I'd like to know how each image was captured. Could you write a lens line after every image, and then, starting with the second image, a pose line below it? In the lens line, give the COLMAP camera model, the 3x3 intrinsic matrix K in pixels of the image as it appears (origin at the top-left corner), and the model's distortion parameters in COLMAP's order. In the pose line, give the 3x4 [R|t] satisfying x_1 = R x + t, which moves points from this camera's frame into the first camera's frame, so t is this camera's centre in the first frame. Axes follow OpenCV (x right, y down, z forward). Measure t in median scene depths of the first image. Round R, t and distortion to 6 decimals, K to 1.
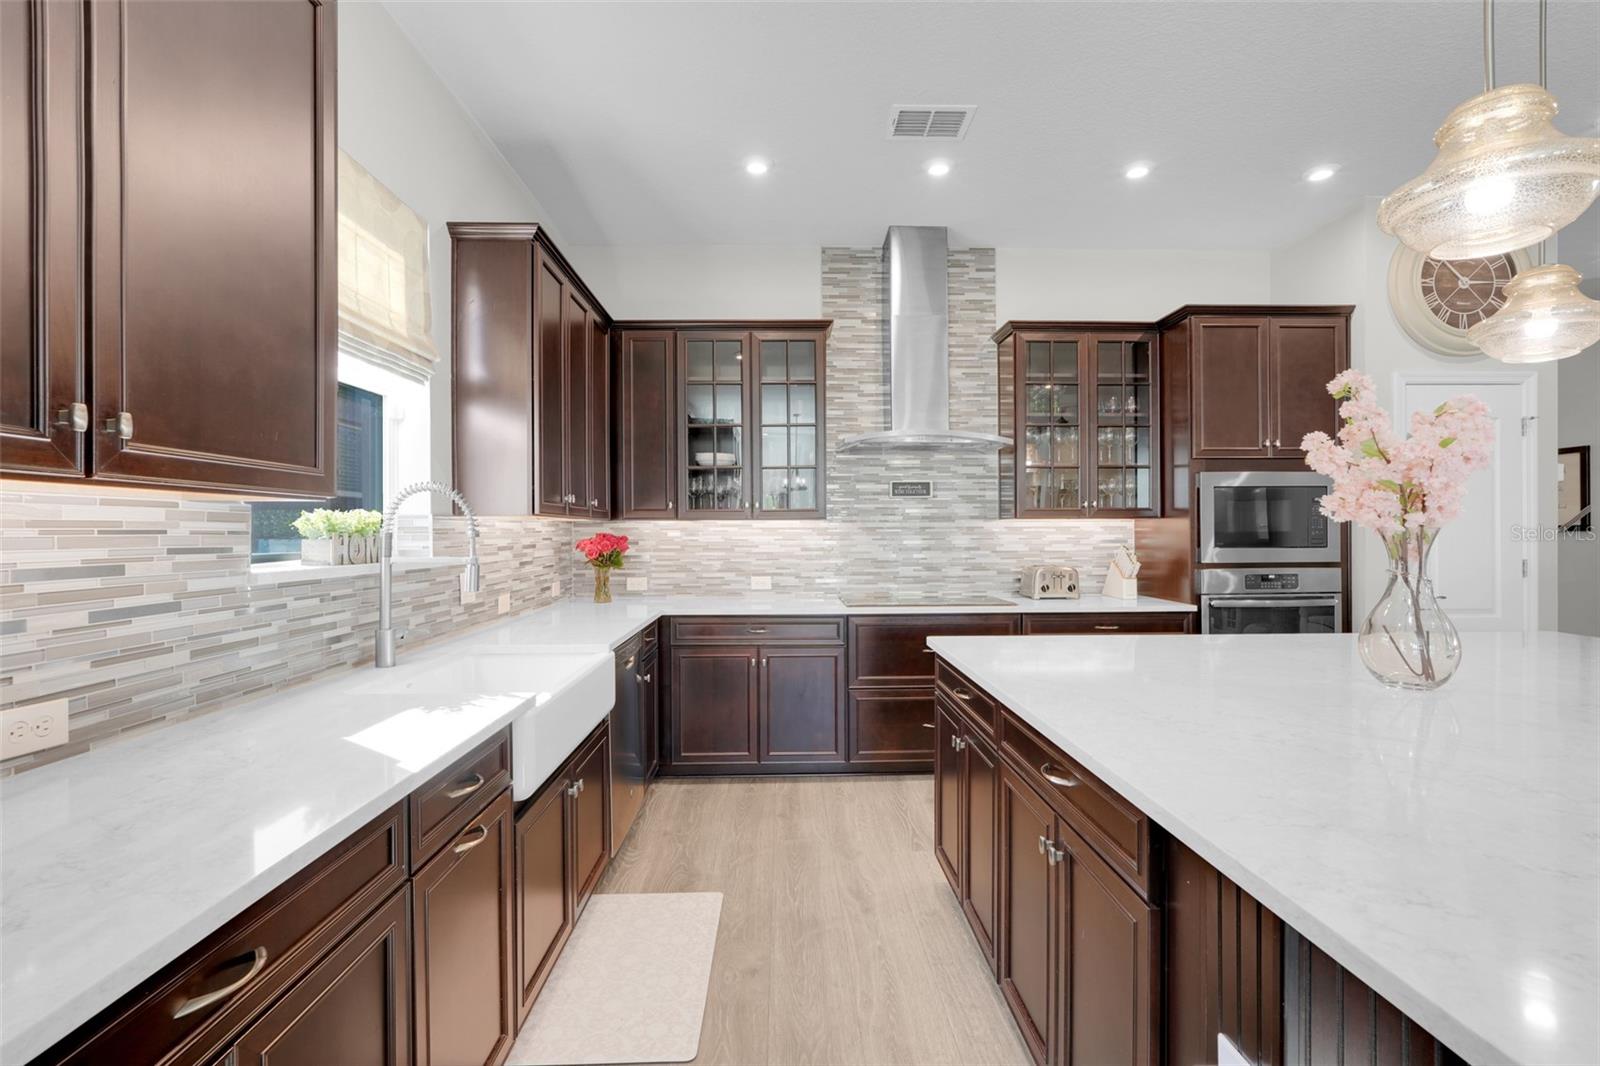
lens RADIAL K [[701.7, 0, 797.2], [0, 701.7, 534.1], [0, 0, 1]] dist [-0.016934, 0.010164]
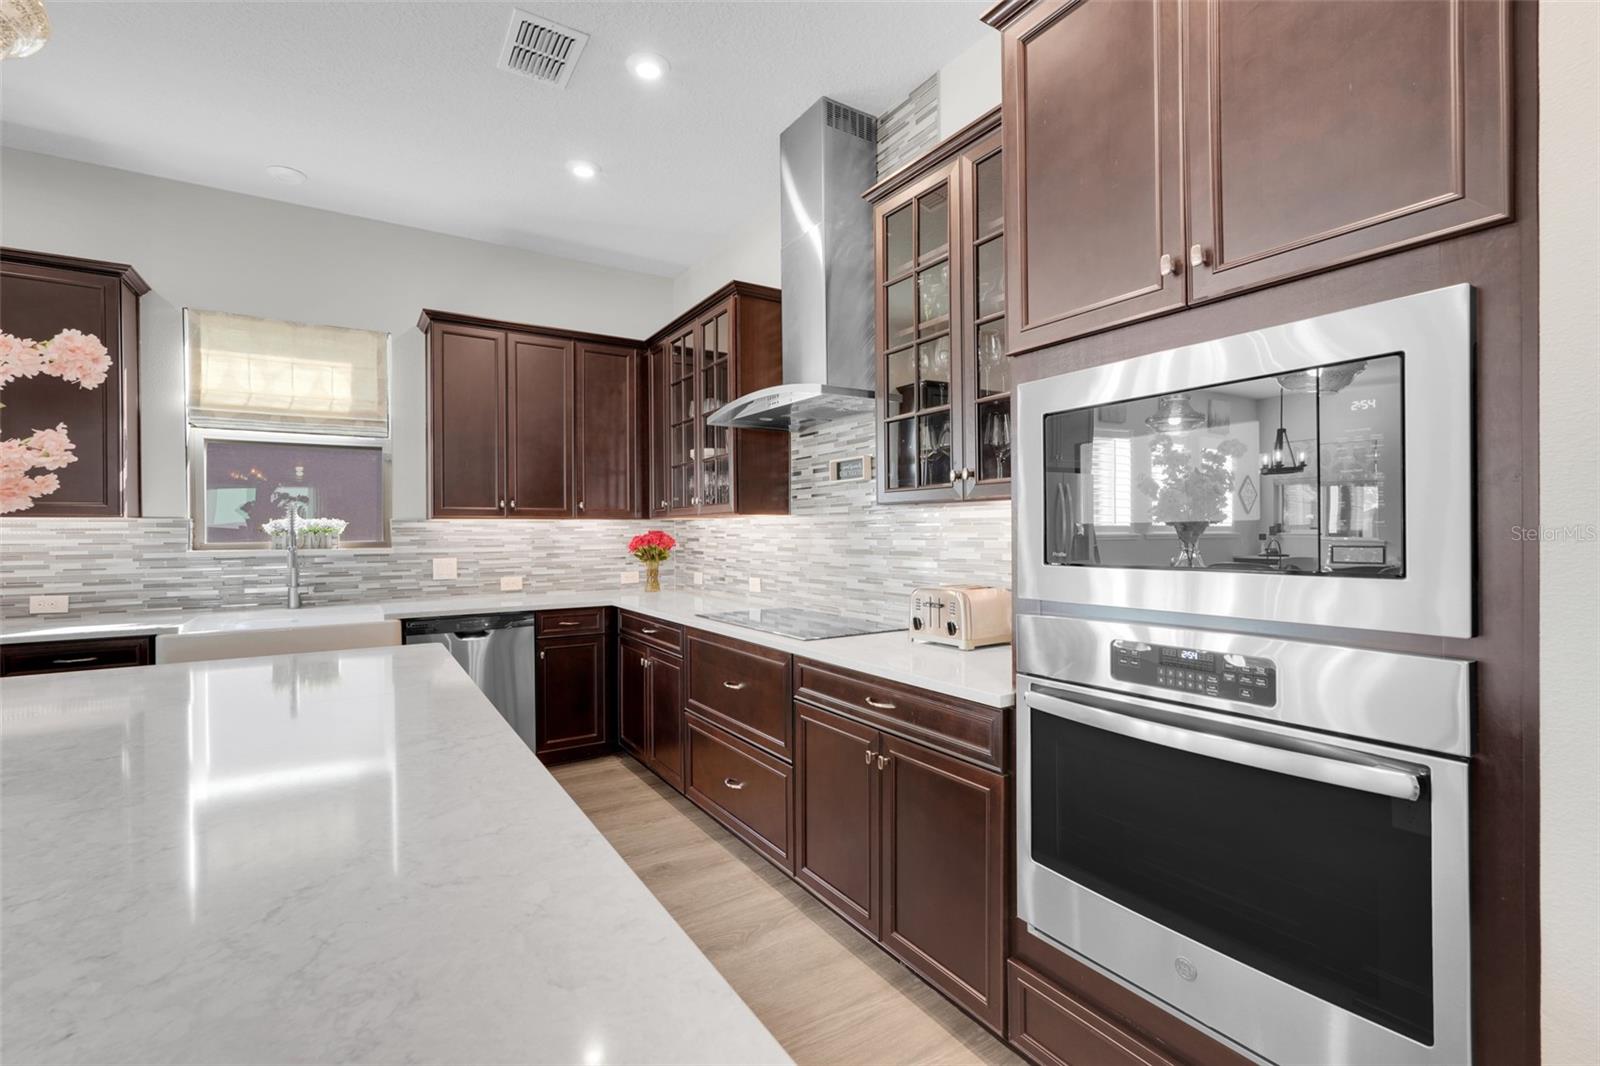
lens RADIAL K [[701.7, 0, 797.2], [0, 701.7, 534.1], [0, 0, 1]] dist [-0.016934, 0.010164]
pose [[0.520775, 0.001833, -0.853692, 0.867578], [0.003142, 0.999987, 0.004063, 0.000225], [0.853688, -0.004798, 0.520763, 0.656286]]
